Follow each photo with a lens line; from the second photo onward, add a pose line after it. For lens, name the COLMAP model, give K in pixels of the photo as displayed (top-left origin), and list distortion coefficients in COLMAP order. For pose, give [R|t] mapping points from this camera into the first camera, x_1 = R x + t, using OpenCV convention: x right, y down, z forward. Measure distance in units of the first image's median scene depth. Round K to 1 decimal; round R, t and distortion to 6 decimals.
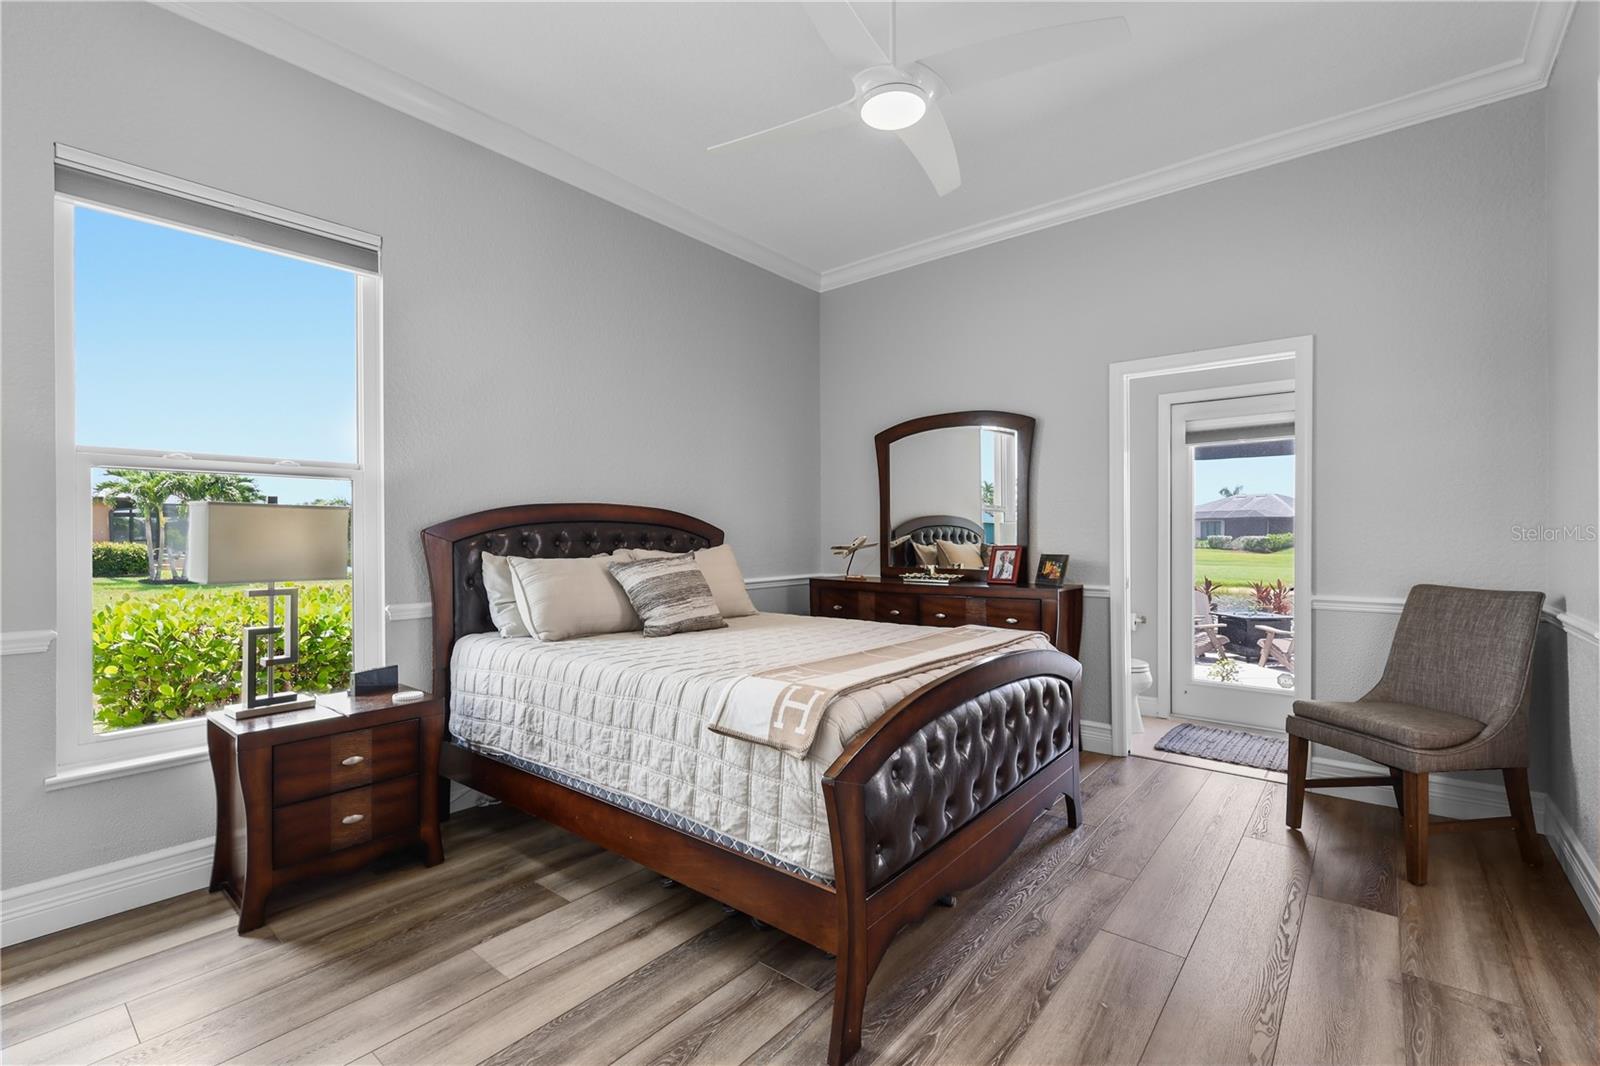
lens RADIAL K [[696.5, 0, 795.0], [0, 696.5, 532.3], [0, 0, 1]] dist [0.003928, -0.000740]
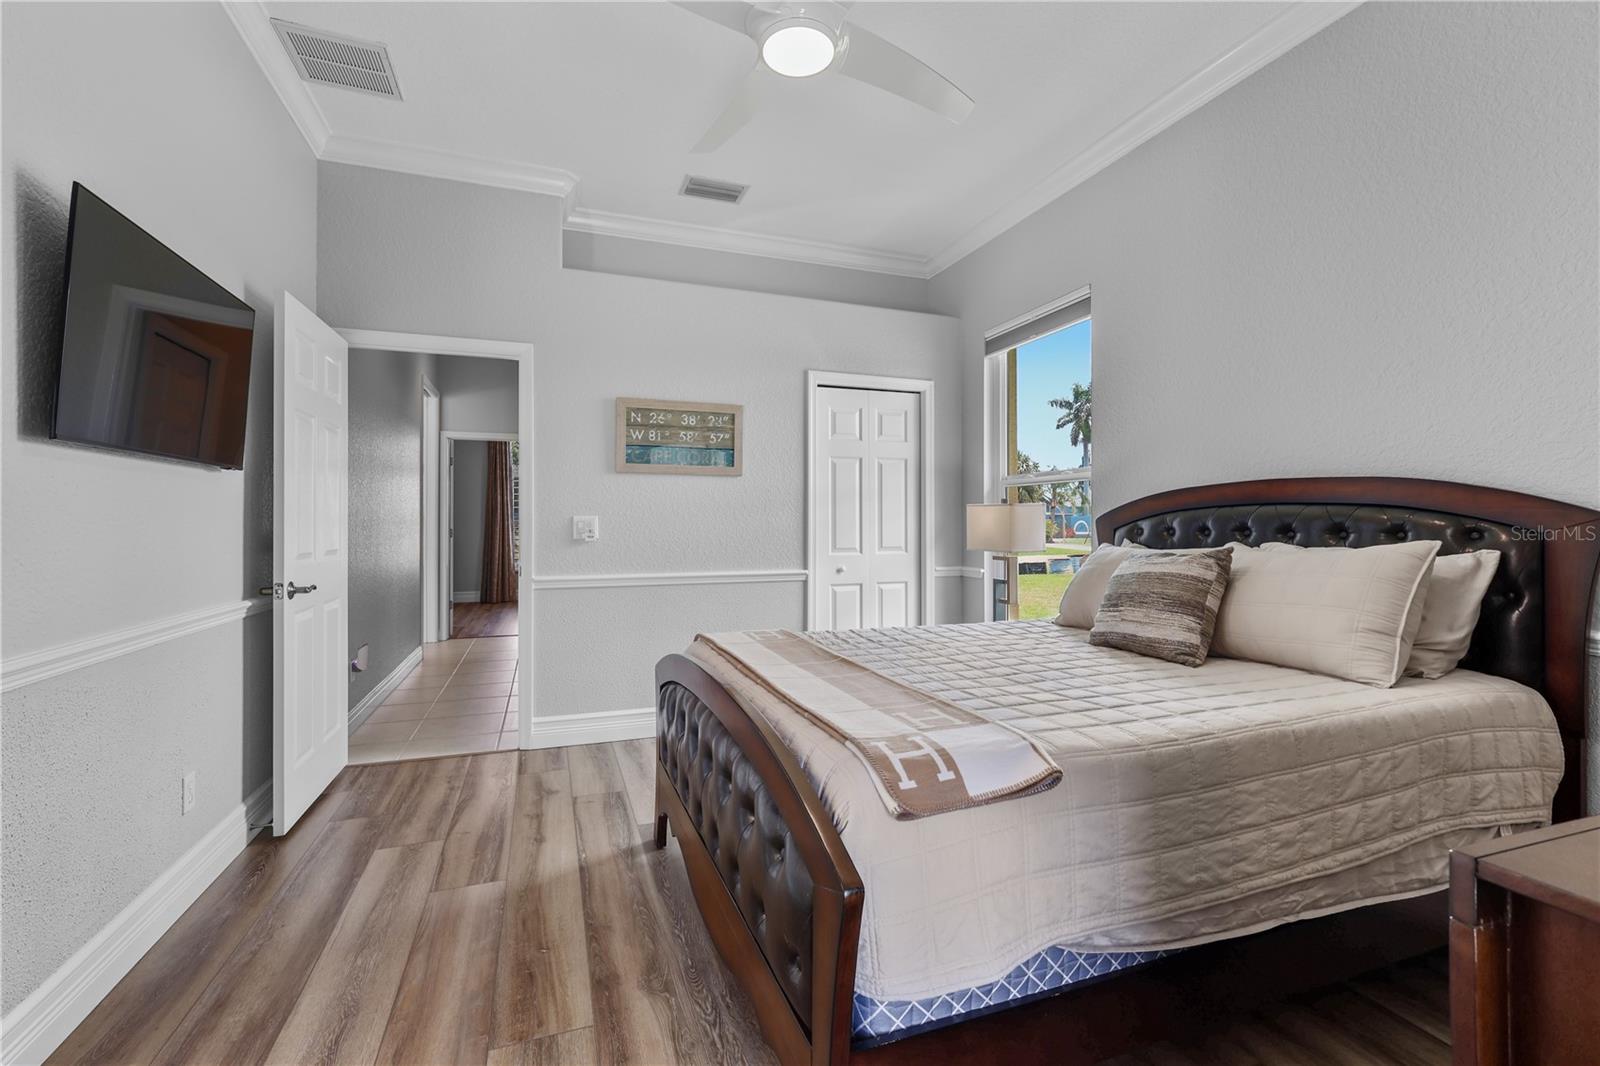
lens RADIAL K [[696.5, 0, 805.4], [0, 696.5, 522.3], [0, 0, 1]] dist [0.003928, -0.000740]
pose [[-0.485404, 0.002182, -0.874287, 0.972443], [-0.002825, 0.999988, 0.004064, -0.001995], [0.874285, 0.004442, -0.485392, 1.529466]]
